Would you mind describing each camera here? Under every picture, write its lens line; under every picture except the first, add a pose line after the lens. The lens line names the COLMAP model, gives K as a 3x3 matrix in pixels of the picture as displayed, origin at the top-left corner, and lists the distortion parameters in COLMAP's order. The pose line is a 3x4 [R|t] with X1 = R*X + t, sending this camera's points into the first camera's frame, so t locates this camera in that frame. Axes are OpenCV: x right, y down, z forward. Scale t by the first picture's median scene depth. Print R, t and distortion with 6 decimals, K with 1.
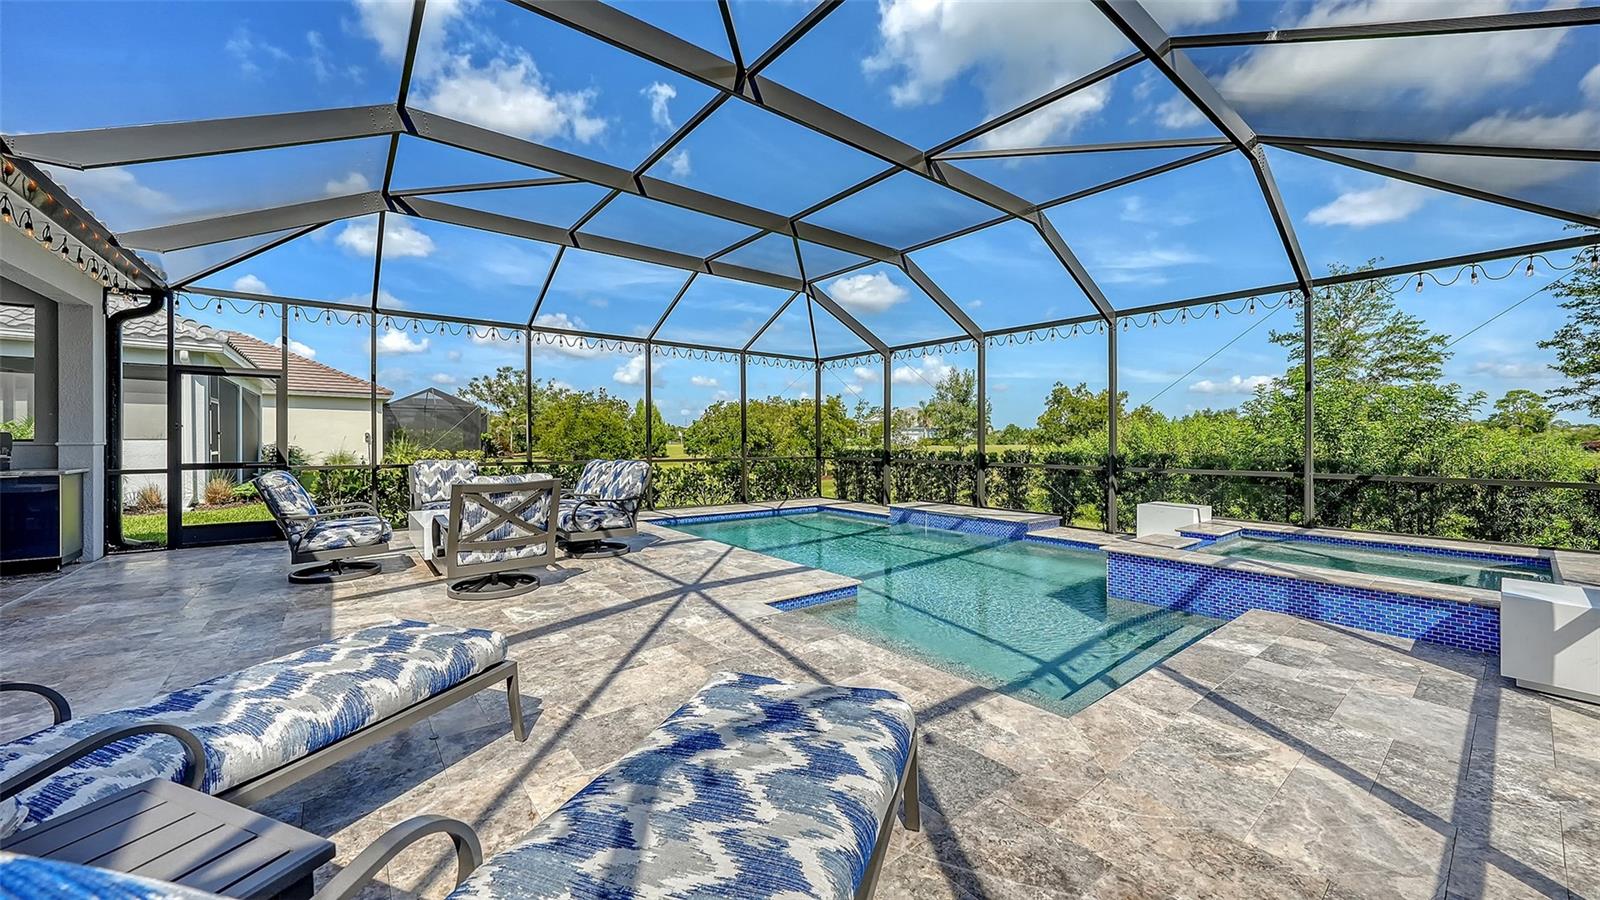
lens RADIAL K [[582.4, 0, 804.5], [0, 582.4, 433.6], [0, 0, 1]] dist [-0.023722, 0.006885]
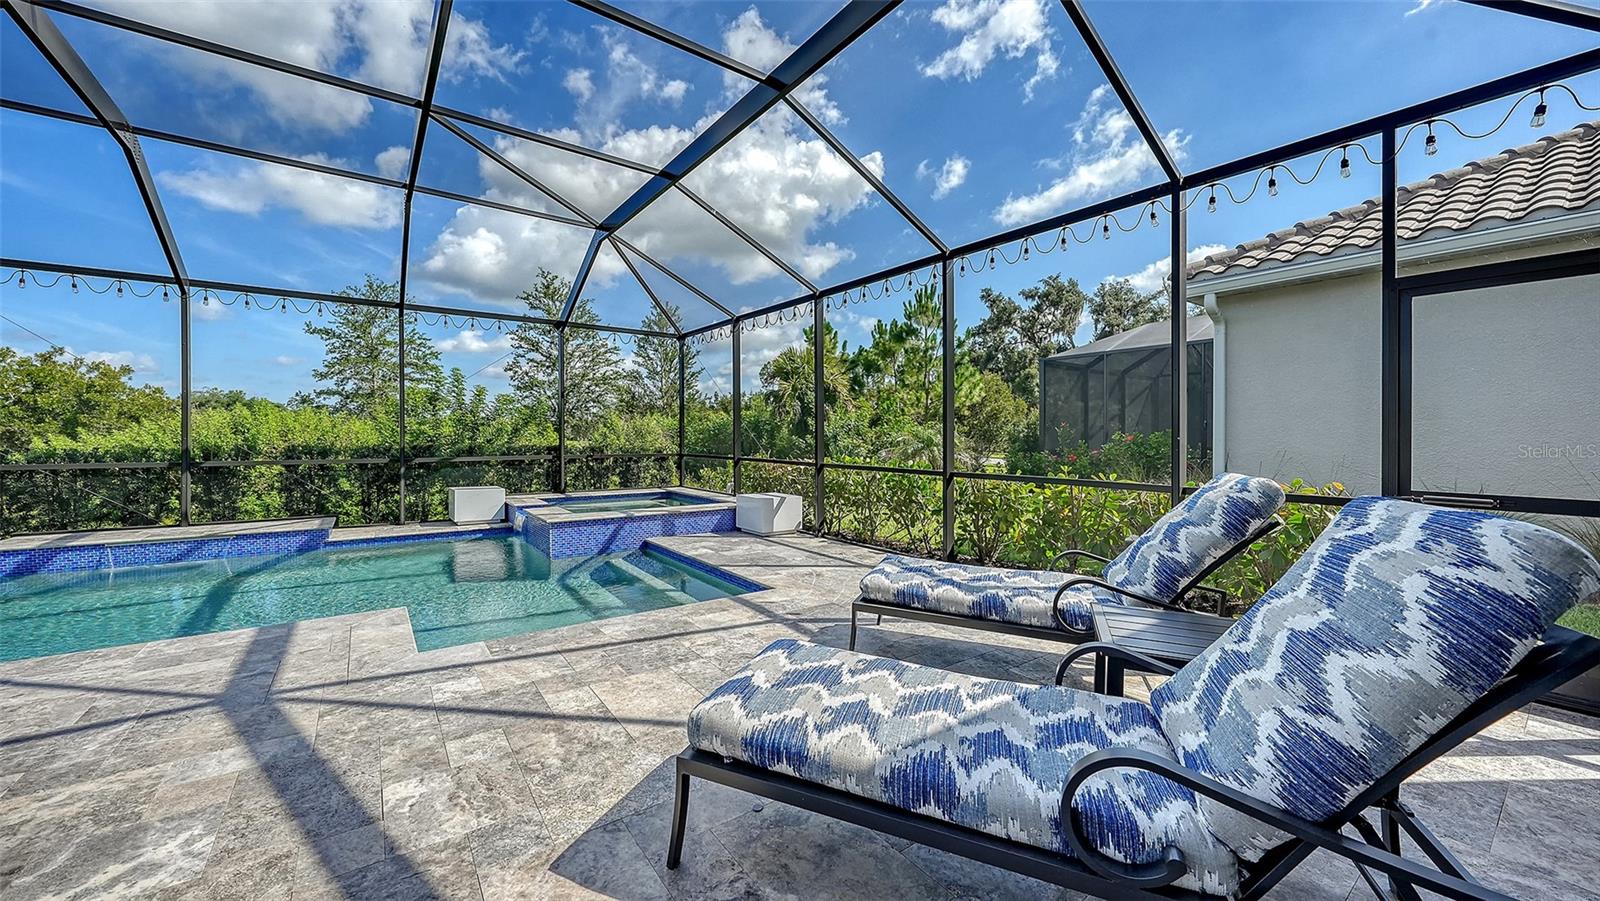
lens RADIAL K [[587.3, 0, 790.8], [0, 587.3, 431.4], [0, 0, 1]] dist [-0.002682, -0.000086]
pose [[0.050718, 0.005597, 0.998697, -0.576800], [-0.018159, 0.999824, -0.004681, 0.005775], [-0.998548, -0.017898, 0.050811, 0.367768]]
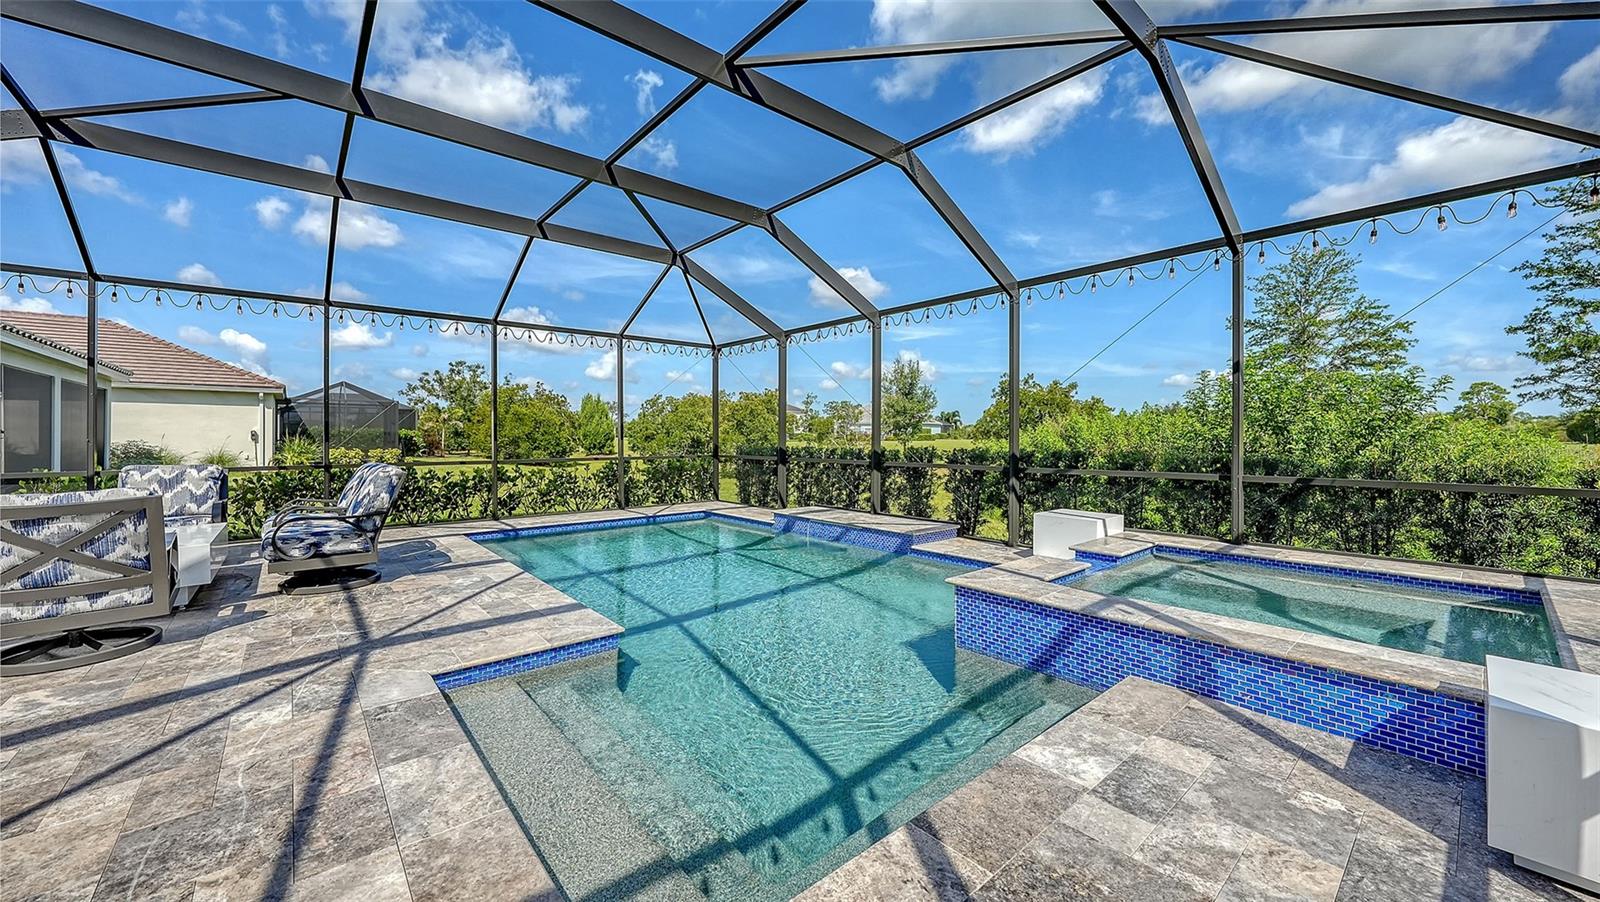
lens RADIAL K [[587.3, 0, 790.8], [0, 587.3, 431.9], [0, 0, 1]] dist [-0.002682, -0.000086]
pose [[0.999600, -0.005206, 0.027810, 0.247237], [0.005069, 0.999975, 0.004986, 0.001203], [-0.027836, -0.004843, 0.999601, 0.212145]]
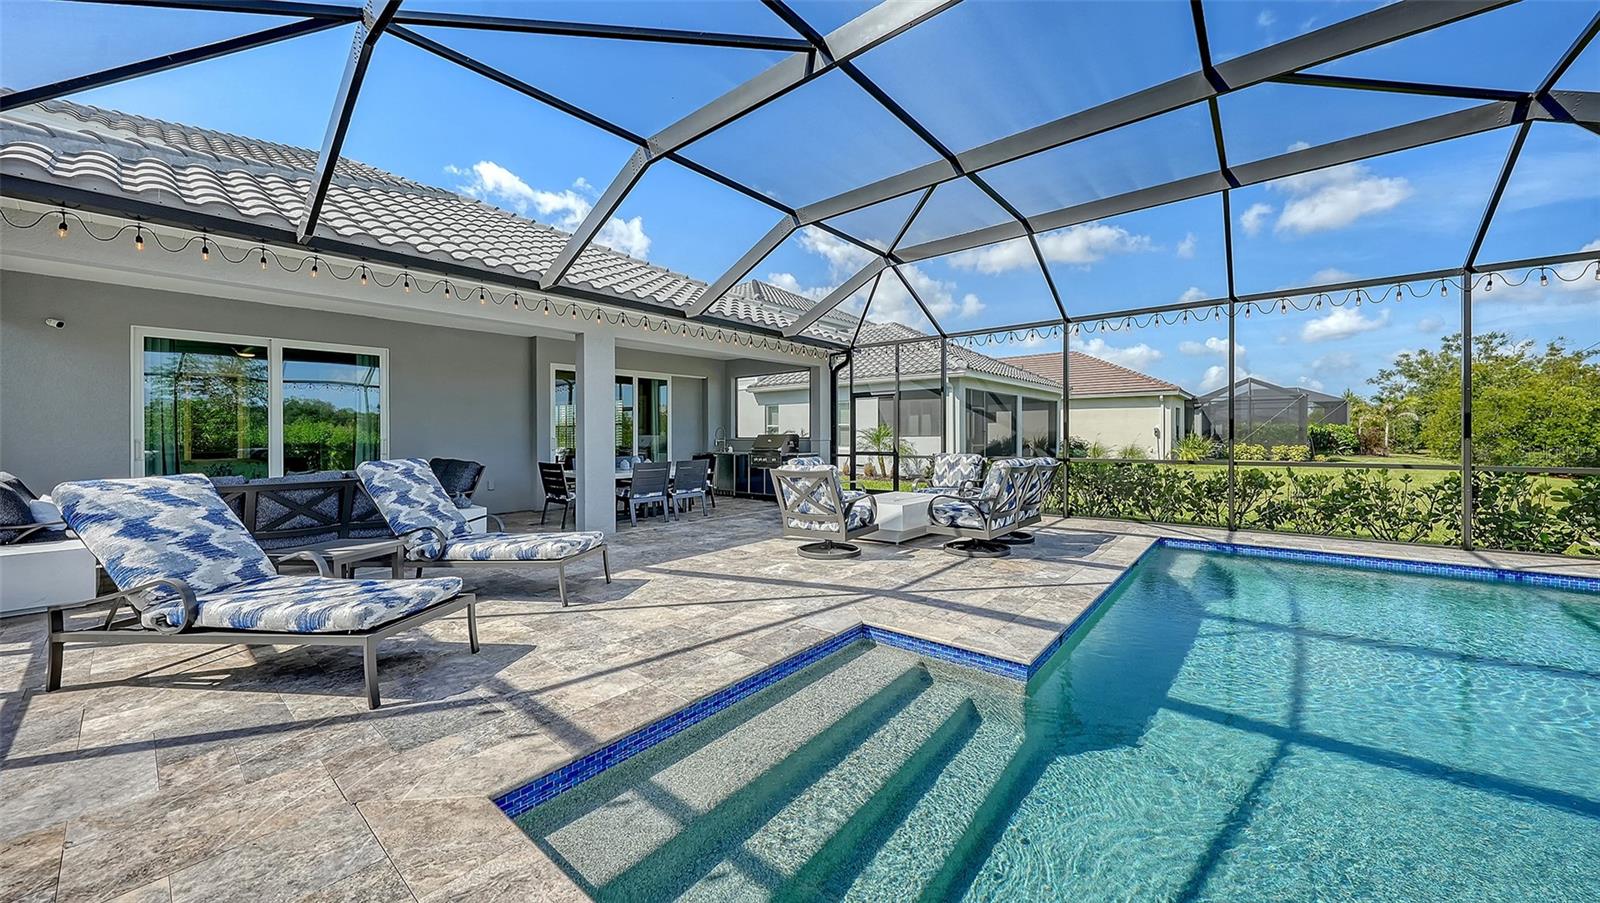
lens RADIAL K [[564.4, 0, 796.7], [0, 564.4, 437.6], [0, 0, 1]] dist [-0.001310, -0.000394]
pose [[0.201475, -0.000523, -0.979494, 0.548718], [0.018486, 0.999824, 0.003268, 0.003509], [0.979319, -0.018765, 0.201449, 0.537122]]
